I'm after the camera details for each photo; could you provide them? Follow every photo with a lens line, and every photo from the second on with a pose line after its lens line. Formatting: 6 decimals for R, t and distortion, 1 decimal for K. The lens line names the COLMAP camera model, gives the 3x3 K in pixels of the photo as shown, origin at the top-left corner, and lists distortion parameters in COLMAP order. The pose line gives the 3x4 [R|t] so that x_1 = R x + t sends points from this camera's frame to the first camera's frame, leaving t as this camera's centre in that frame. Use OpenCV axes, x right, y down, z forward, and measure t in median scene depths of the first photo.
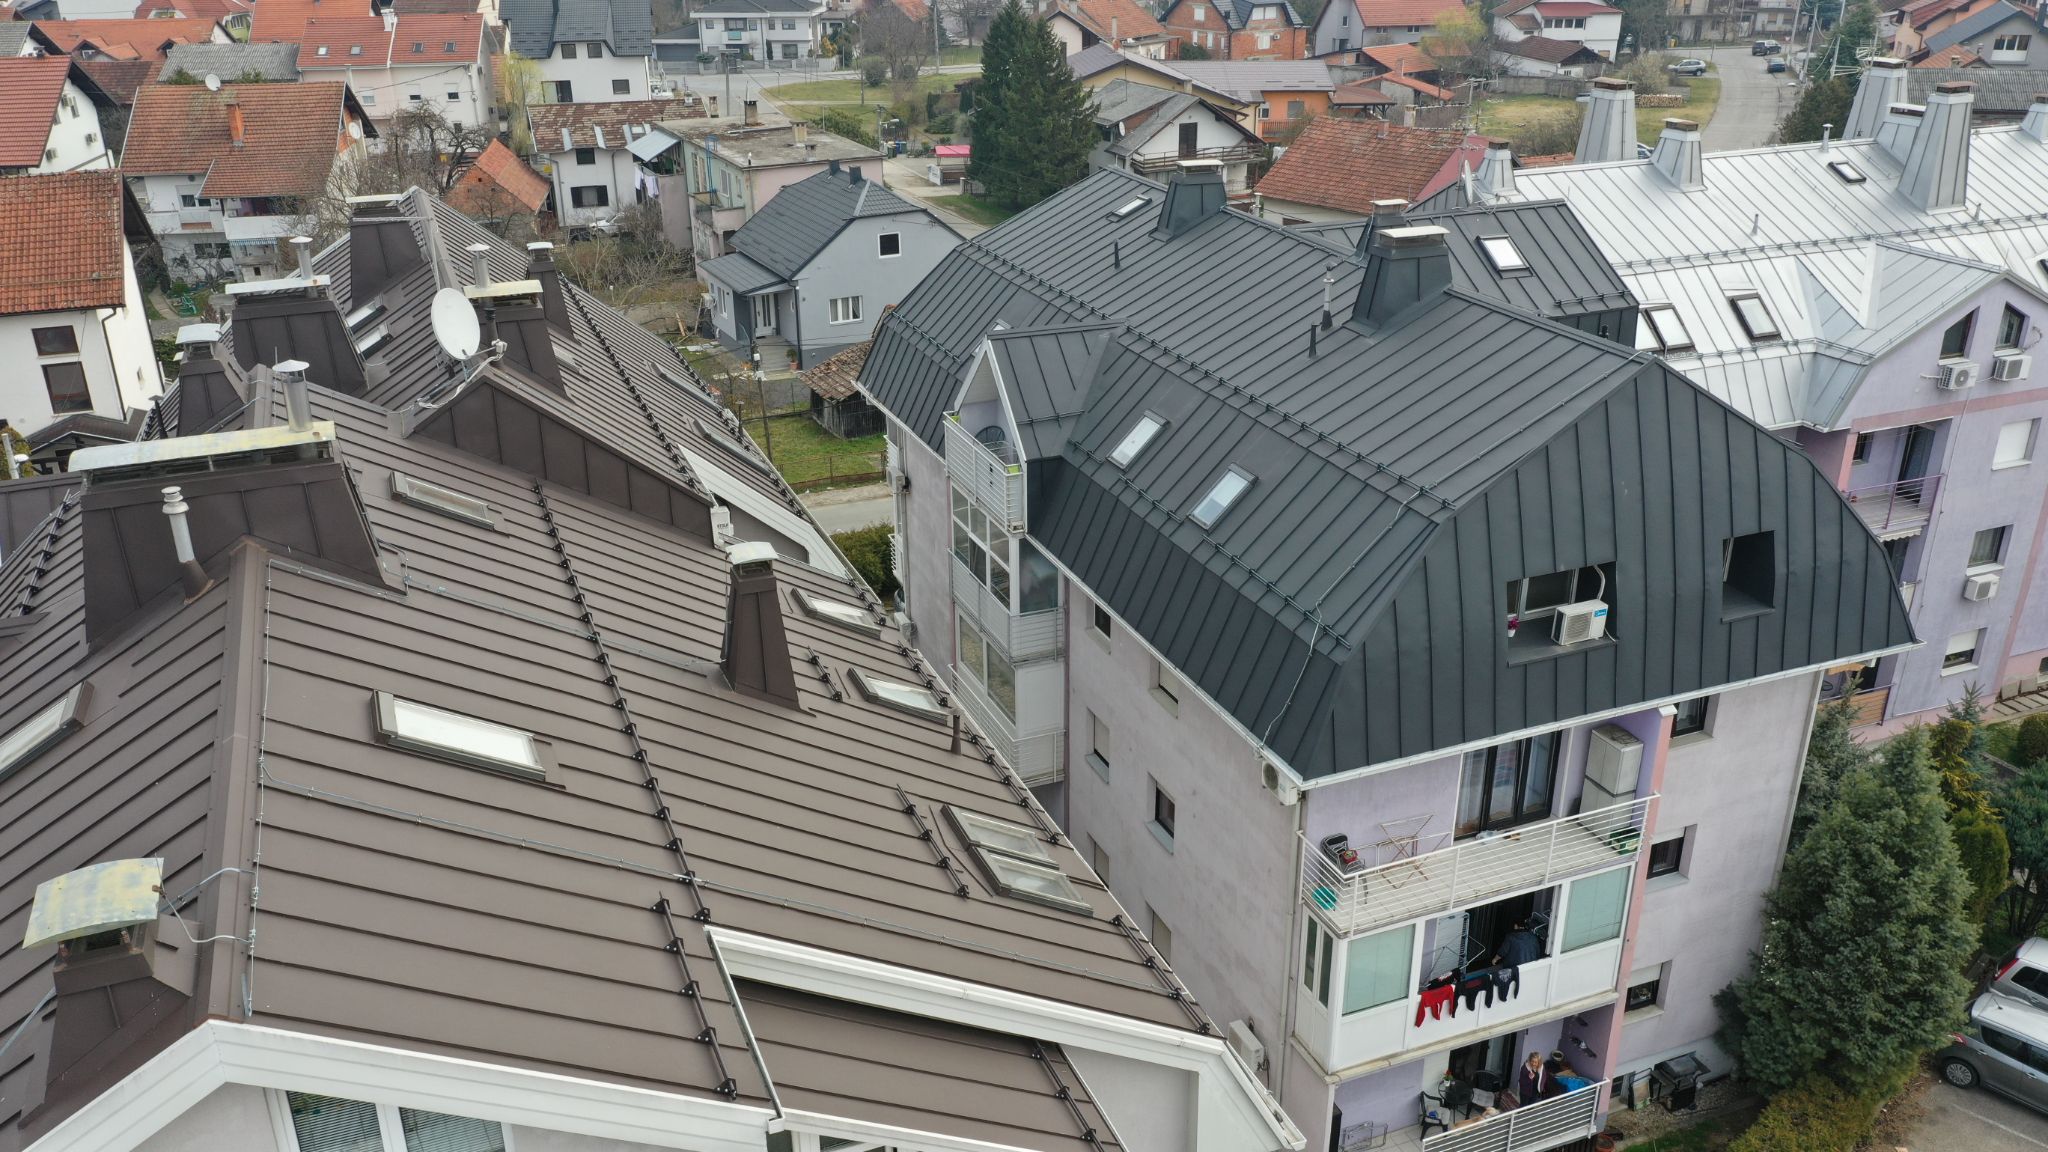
lens RADIAL K [[1621.4, 0, 1021.3], [0, 1621.4, 578.5], [0, 0, 1]] dist [0.004695, 0.004743]
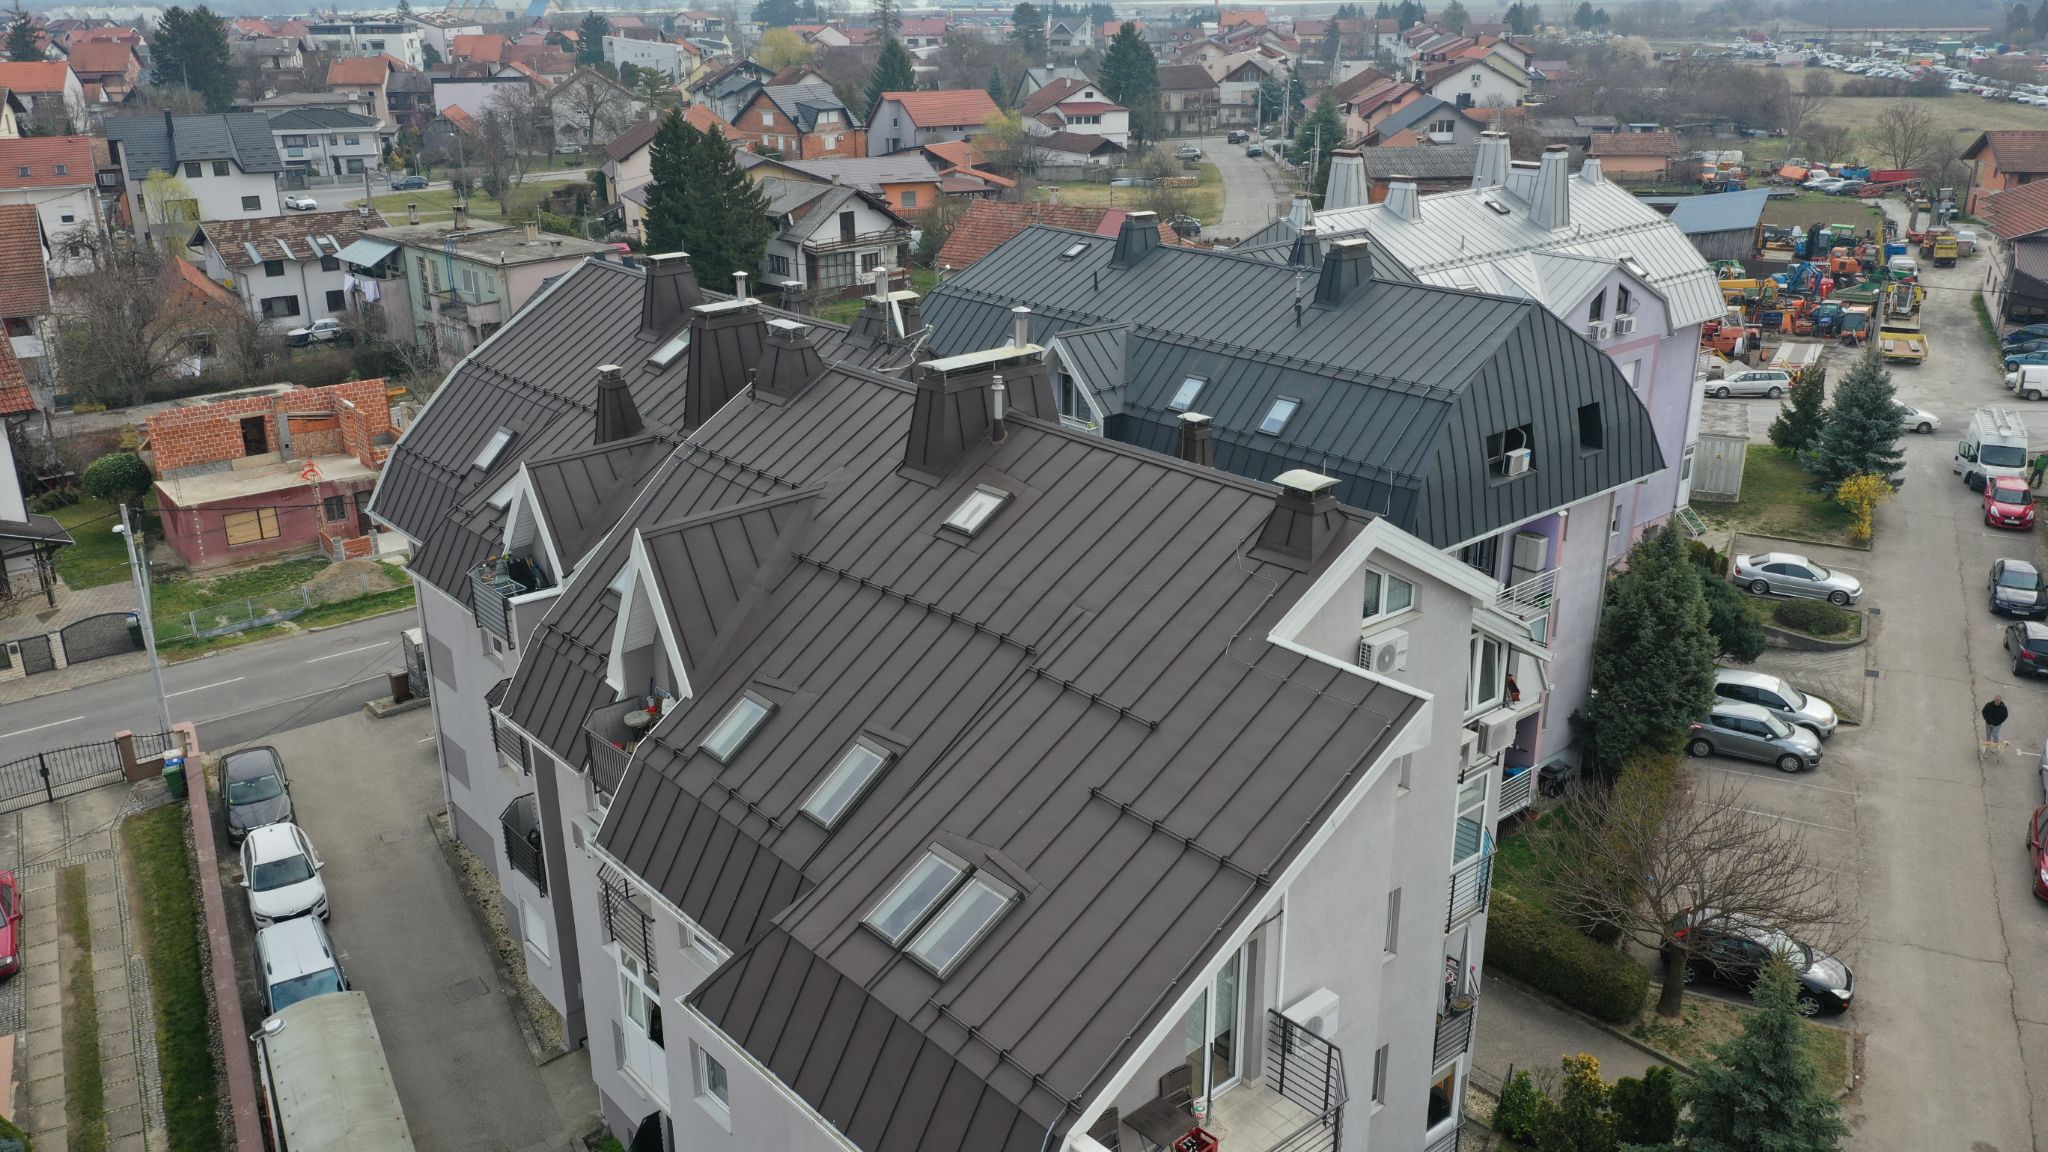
lens RADIAL K [[1621.4, 0, 1024.6], [0, 1621.4, 574.9], [0, 0, 1]] dist [0.004695, 0.004743]
pose [[0.946572, -0.109695, 0.303262, -0.166777], [0.128142, 0.990885, -0.041550, 0.037616], [-0.295940, 0.078191, 0.952001, -0.107943]]
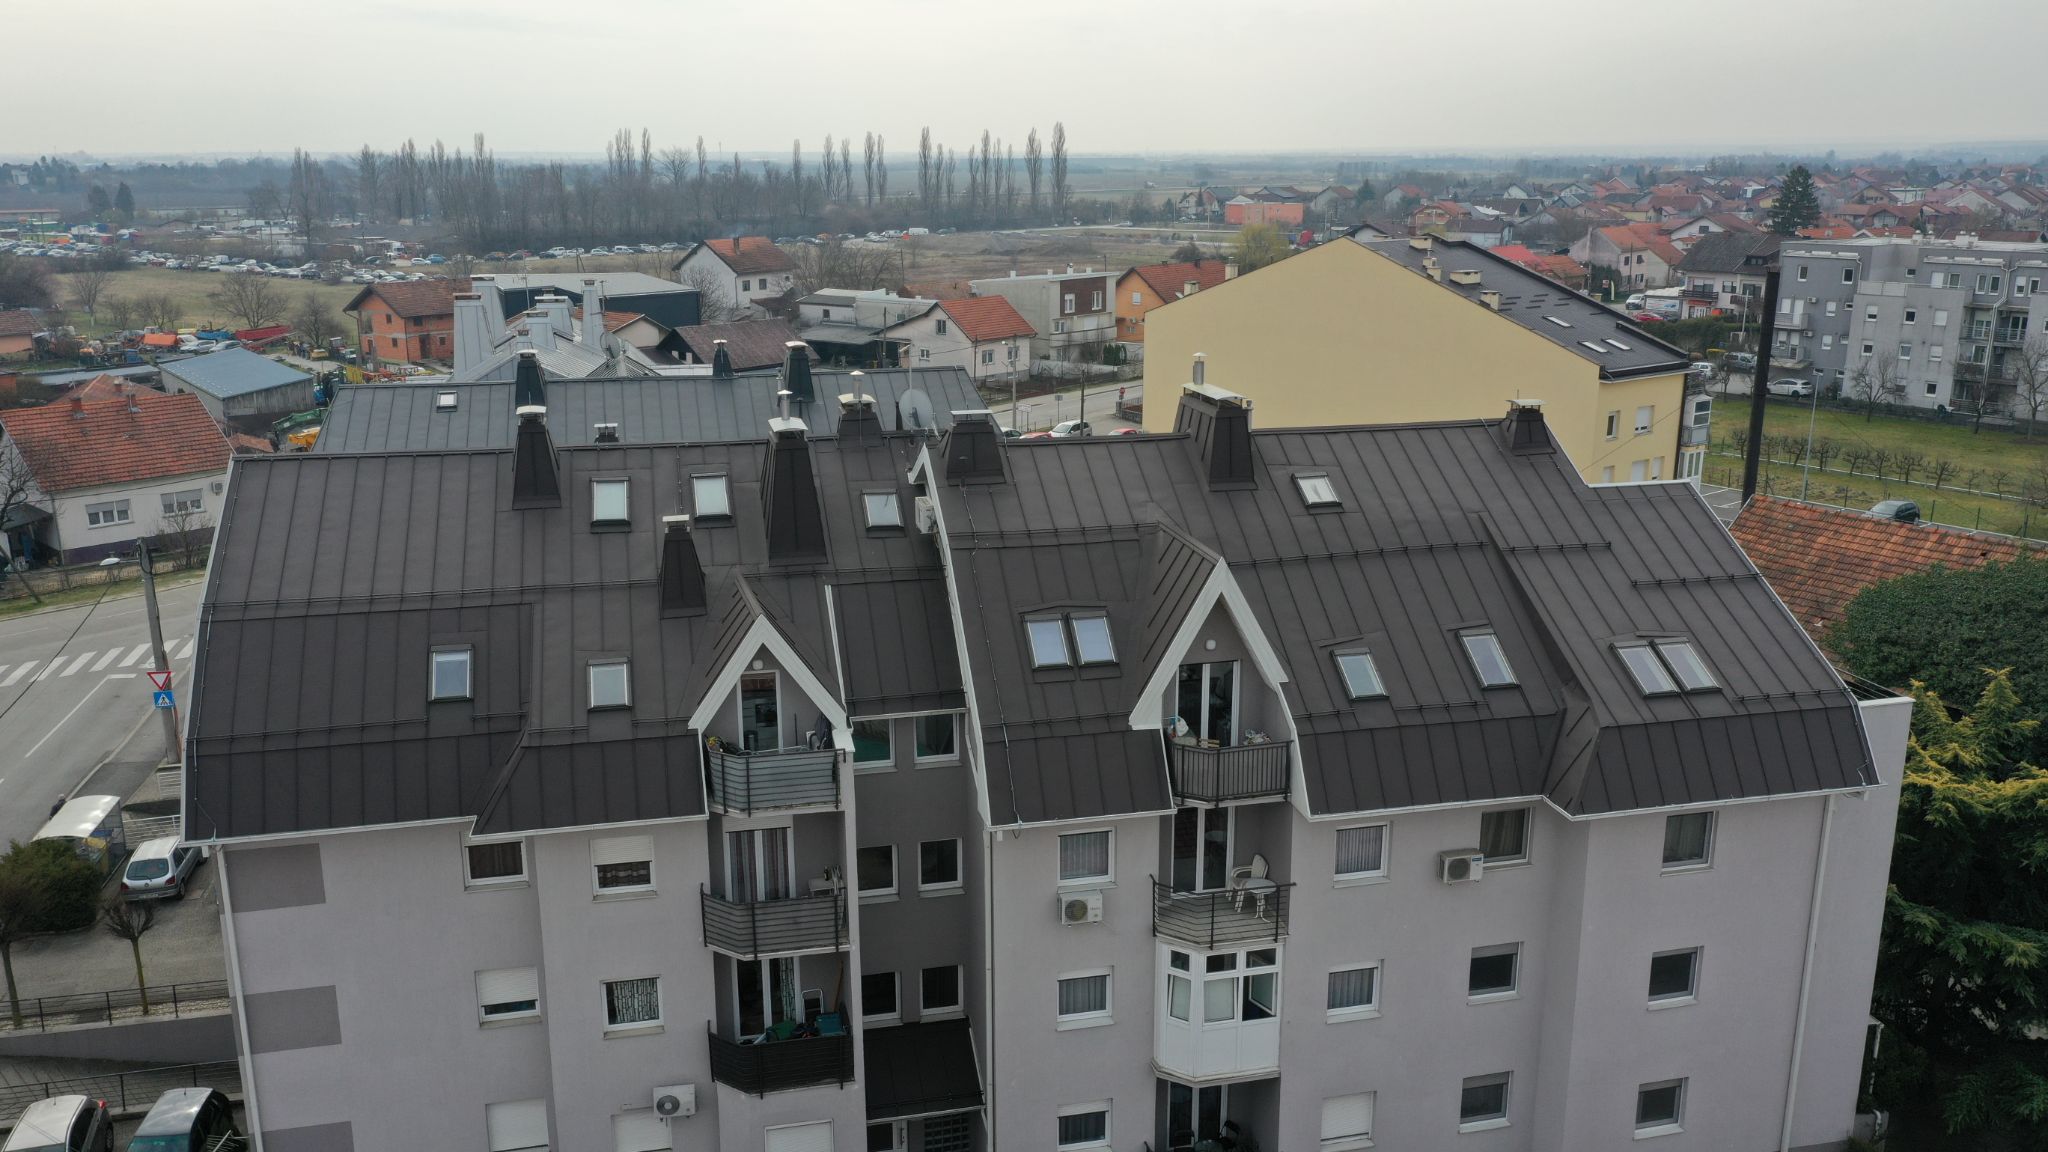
lens RADIAL K [[1621.4, 0, 1021.6], [0, 1621.4, 576.7], [0, 0, 1]] dist [0.004695, 0.004743]
pose [[0.132233, -0.237076, 0.962450, -1.069342], [0.393193, 0.903861, 0.168623, -0.254609], [-0.909898, 0.356131, 0.212737, 0.678848]]
